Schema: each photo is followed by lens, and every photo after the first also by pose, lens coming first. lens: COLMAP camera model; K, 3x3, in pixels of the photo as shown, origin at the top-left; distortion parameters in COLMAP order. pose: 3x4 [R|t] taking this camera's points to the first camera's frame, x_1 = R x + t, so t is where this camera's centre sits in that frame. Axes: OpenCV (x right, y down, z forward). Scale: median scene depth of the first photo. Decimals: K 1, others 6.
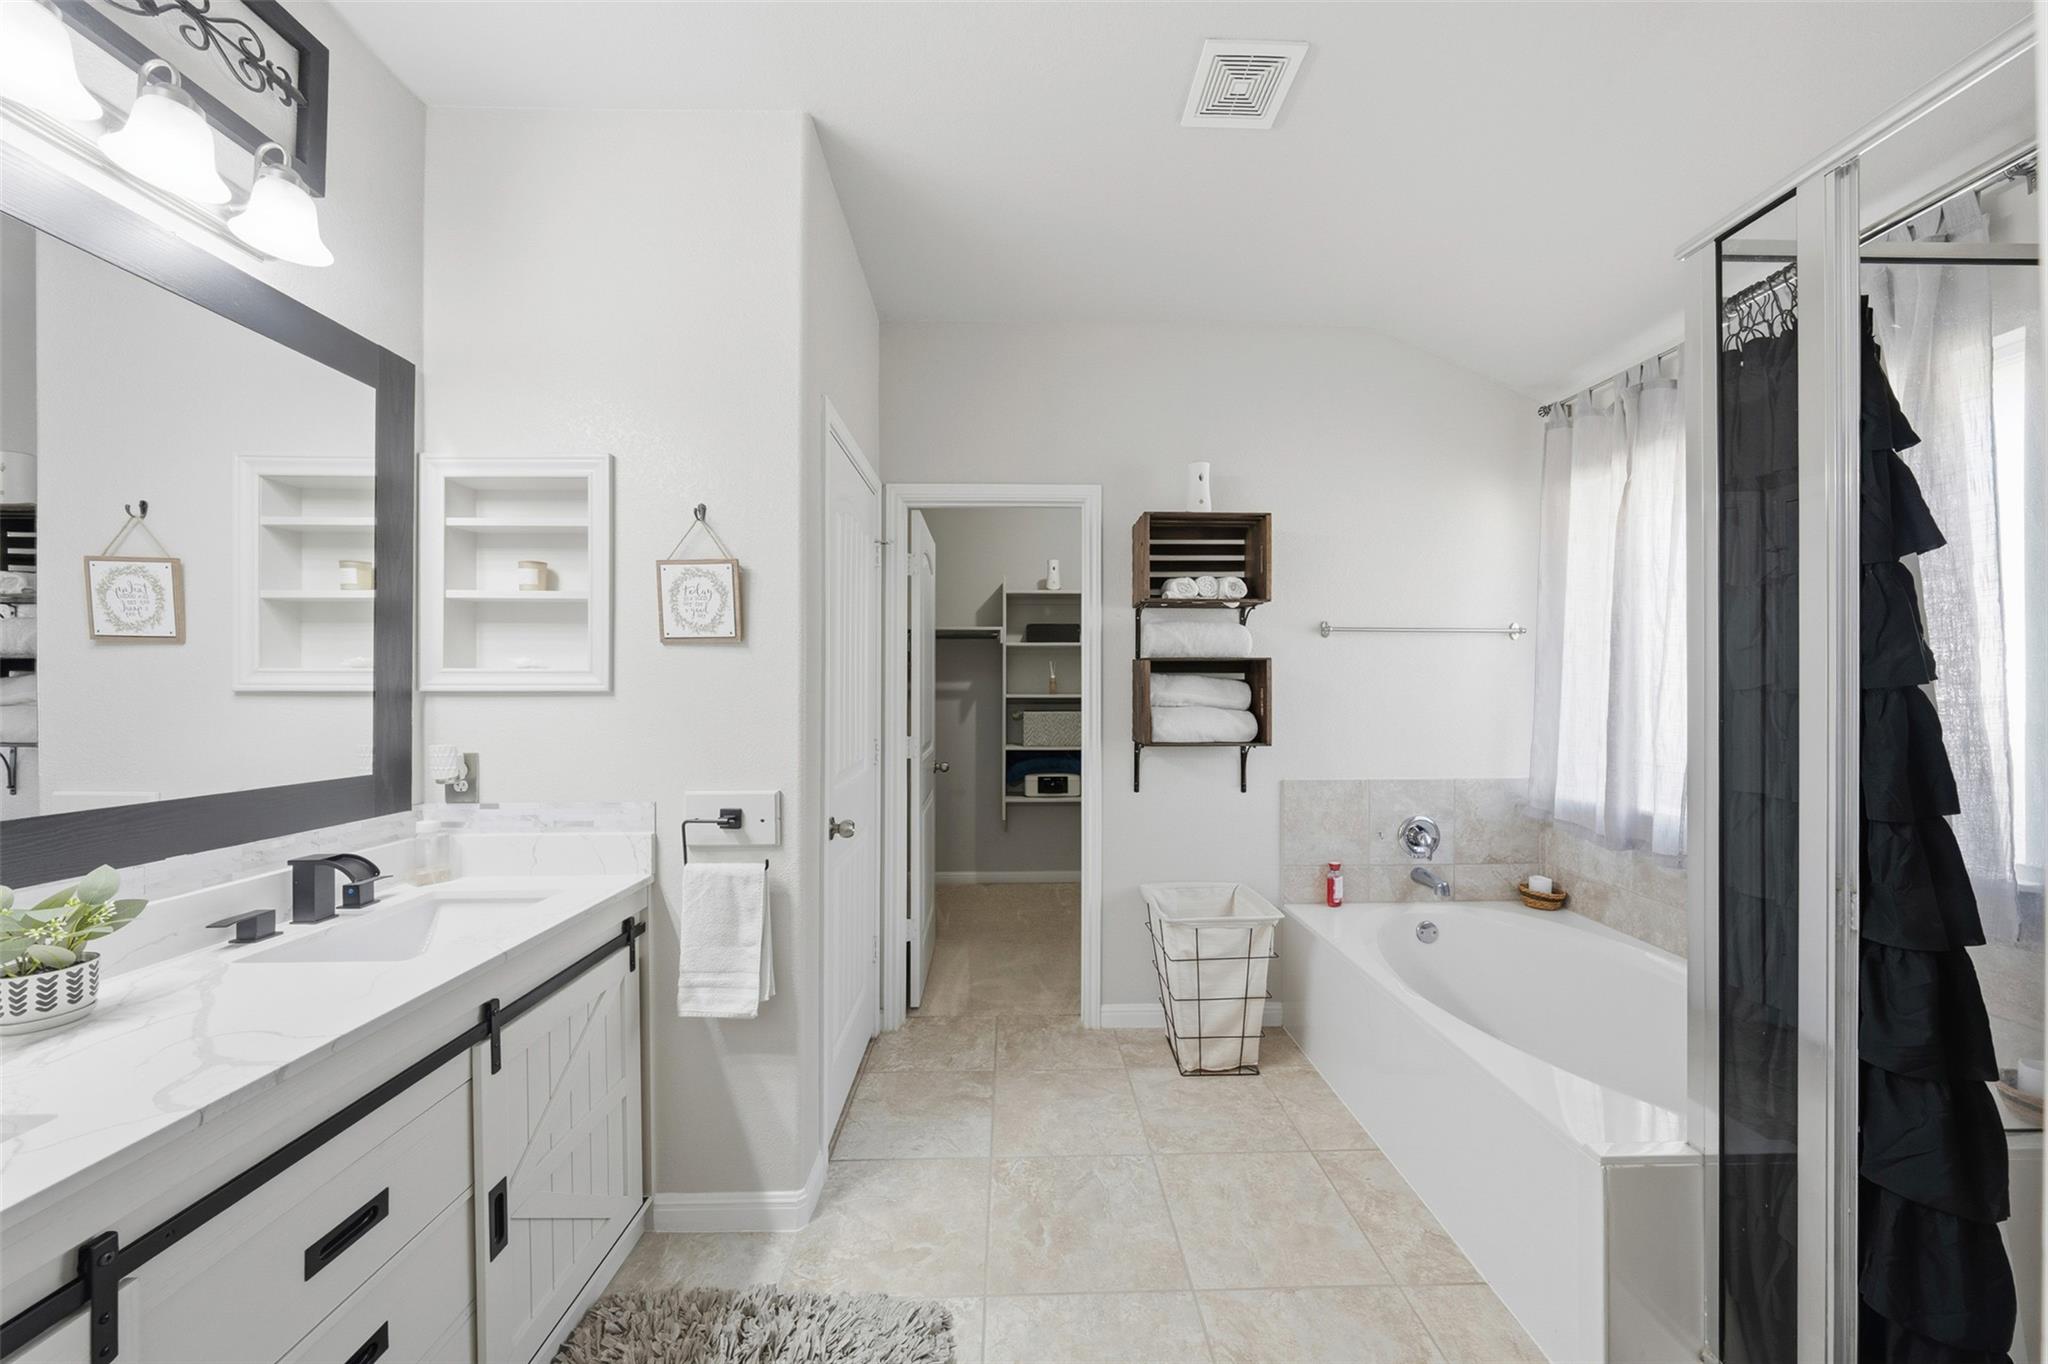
lens RADIAL K [[700.0, 0, 1026.1], [0, 700.0, 687.6], [0, 0, 1]] dist [-0.004534, -0.000049]
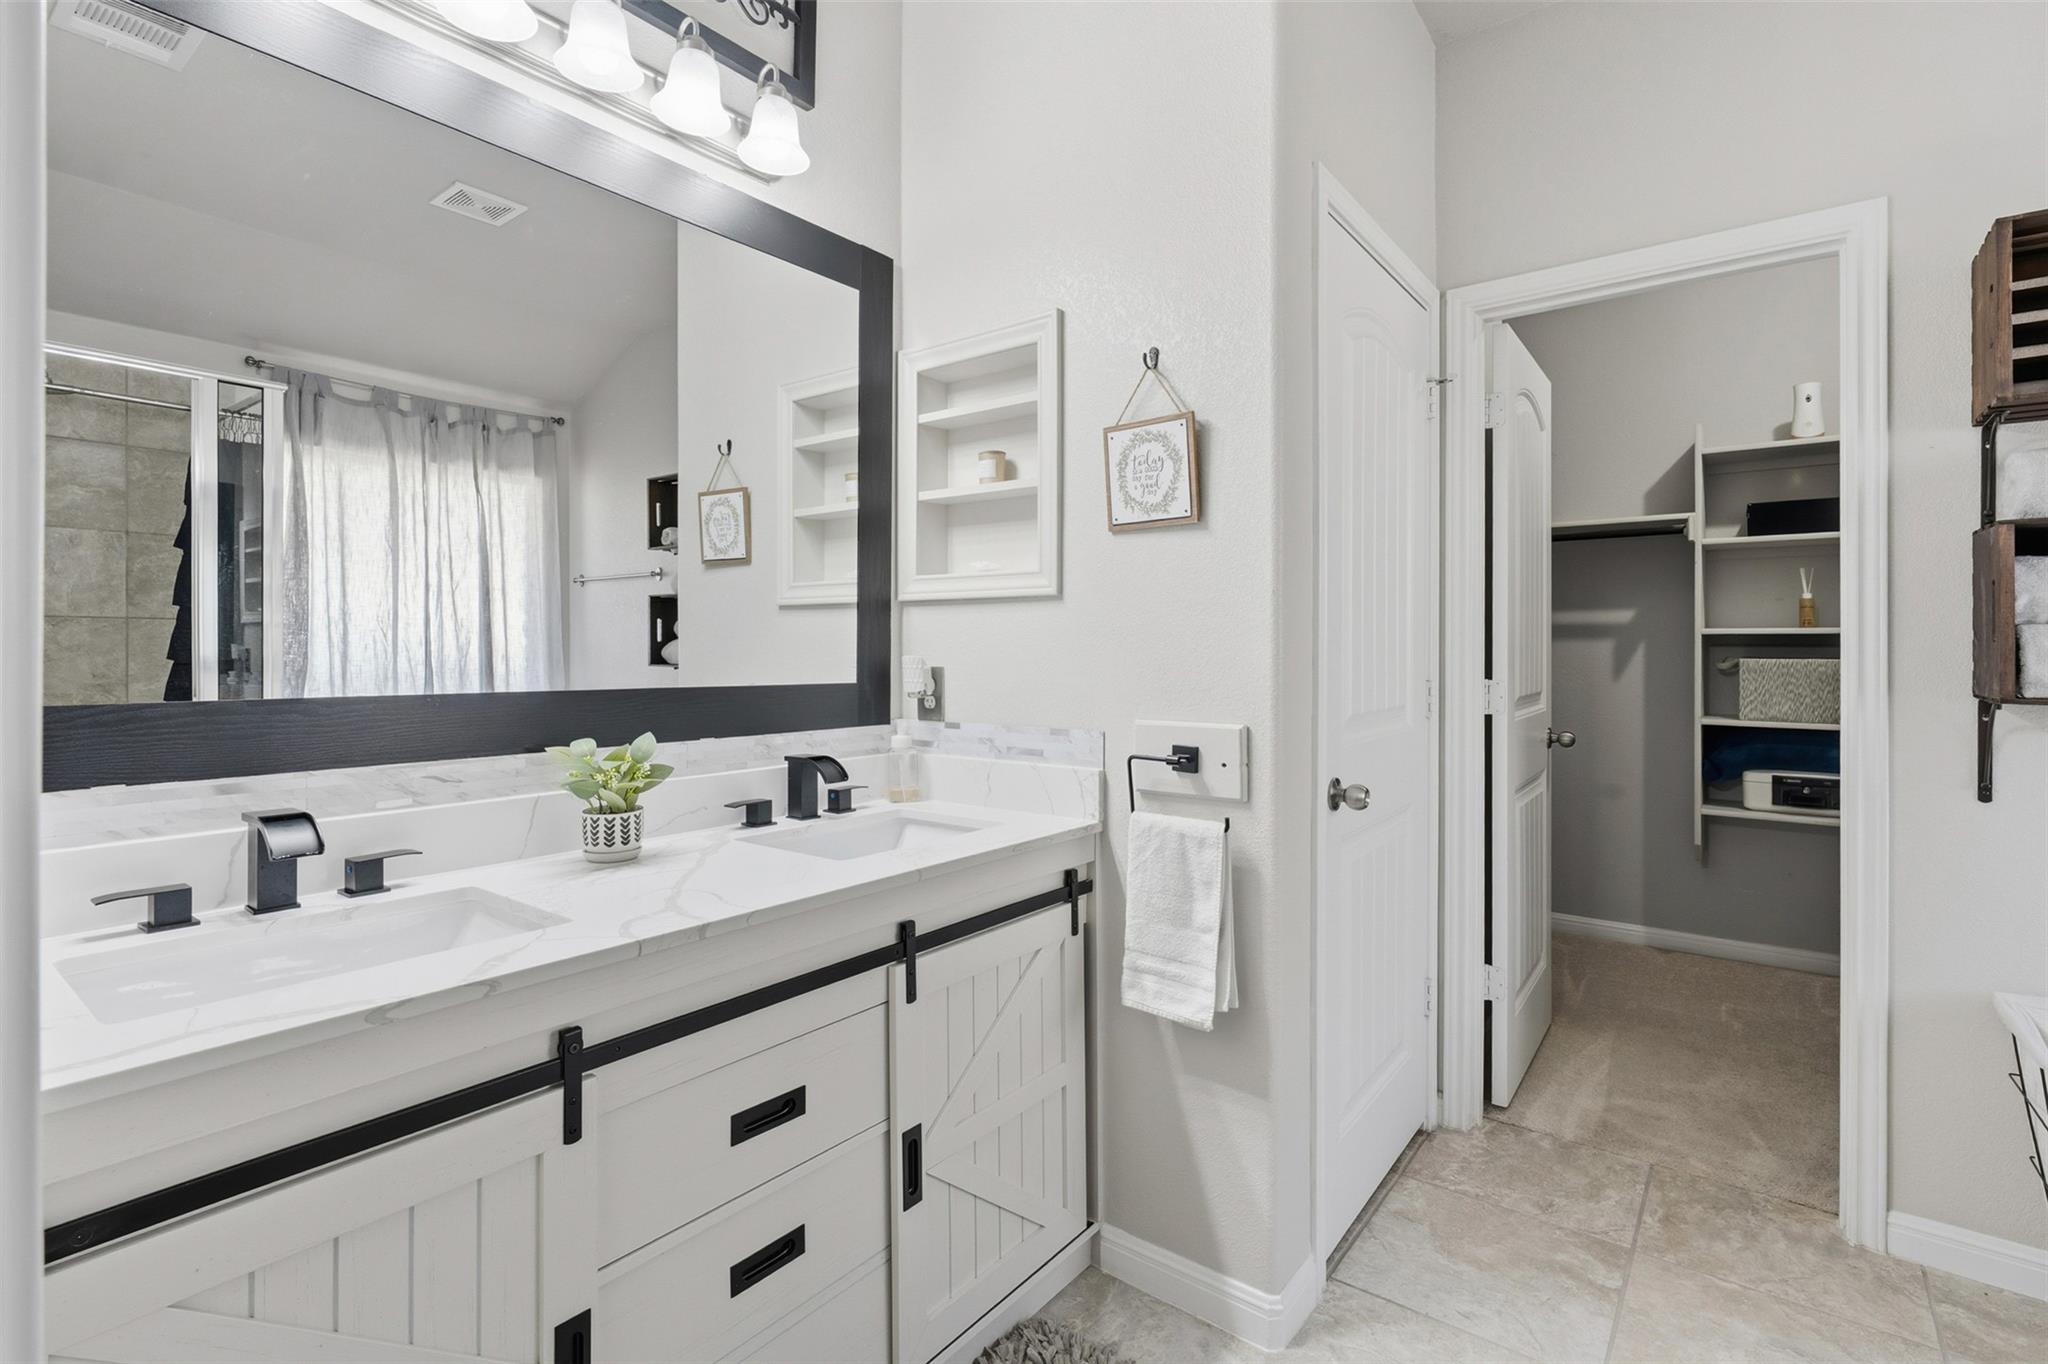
lens RADIAL K [[947.4, 0, 1038.4], [0, 947.4, 647.7], [0, 0, 1]] dist [-0.001230, -0.001740]
pose [[0.777945, 0.000362, -0.628332, 0.093516], [-0.001217, 0.999999, -0.000931, 0.069397], [0.628331, 0.001489, 0.777945, 0.110454]]
